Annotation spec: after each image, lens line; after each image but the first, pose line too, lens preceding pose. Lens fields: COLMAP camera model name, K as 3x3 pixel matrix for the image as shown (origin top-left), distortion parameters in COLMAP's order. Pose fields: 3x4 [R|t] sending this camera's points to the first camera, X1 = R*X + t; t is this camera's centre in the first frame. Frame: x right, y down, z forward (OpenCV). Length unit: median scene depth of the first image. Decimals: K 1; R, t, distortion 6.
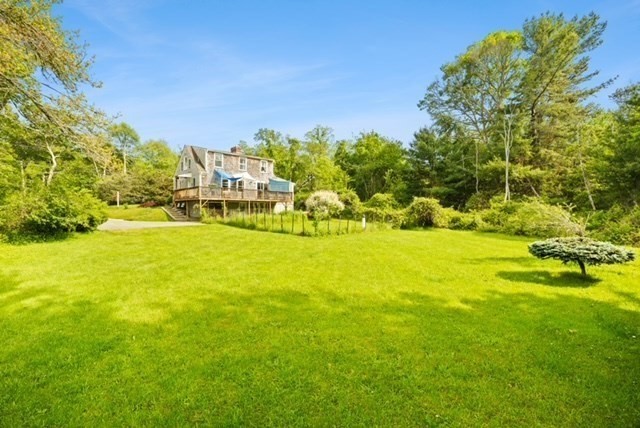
lens RADIAL K [[275.3, 0, 317.1], [0, 275.3, 208.5], [0, 0, 1]] dist [-0.003574, -0.000028]
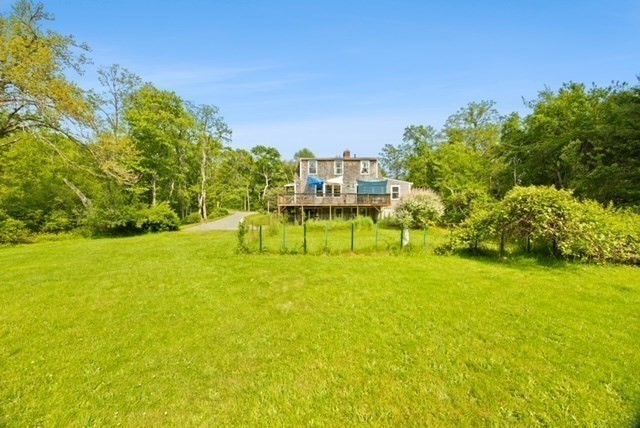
lens RADIAL K [[244.6, 0, 320.0], [0, 244.6, 214.0], [0, 0, 1]] dist [-0.000450, -0.000005]
pose [[0.689571, -0.000291, -0.724218, 0.304859], [0.003382, 0.999990, 0.002819, -0.001933], [0.724210, -0.004394, 0.689565, 0.354808]]
